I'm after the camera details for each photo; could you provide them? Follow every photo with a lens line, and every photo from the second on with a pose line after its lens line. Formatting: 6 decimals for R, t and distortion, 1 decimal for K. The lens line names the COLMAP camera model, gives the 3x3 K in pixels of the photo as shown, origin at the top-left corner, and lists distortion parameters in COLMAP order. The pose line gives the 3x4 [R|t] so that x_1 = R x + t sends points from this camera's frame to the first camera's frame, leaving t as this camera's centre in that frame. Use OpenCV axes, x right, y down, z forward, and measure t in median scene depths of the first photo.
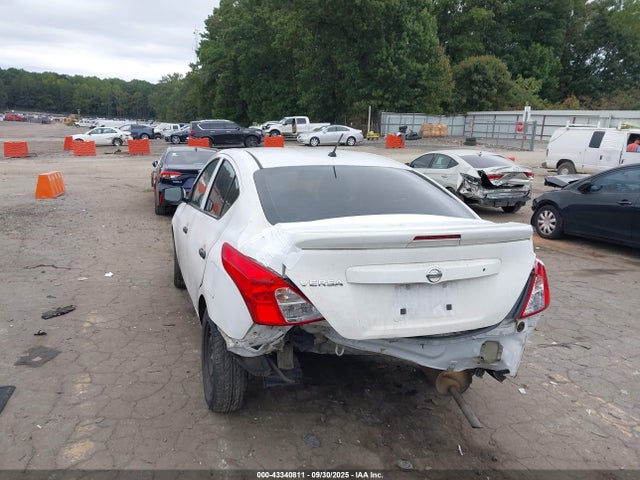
lens RADIAL K [[507.5, 0, 284.2], [0, 507.5, 242.8], [0, 0, 1]] dist [-0.009006, -0.010884]
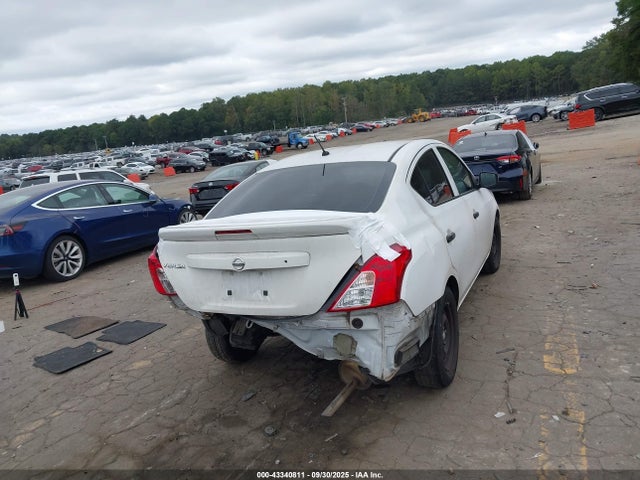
lens RADIAL K [[507.5, 0, 284.2], [0, 507.5, 242.8], [0, 0, 1]] dist [-0.009006, -0.010884]
pose [[0.689224, 0.014818, -0.724396, 0.107060], [0.003050, 0.999723, 0.023352, -0.001047], [0.724541, -0.018304, 0.688988, 0.023618]]
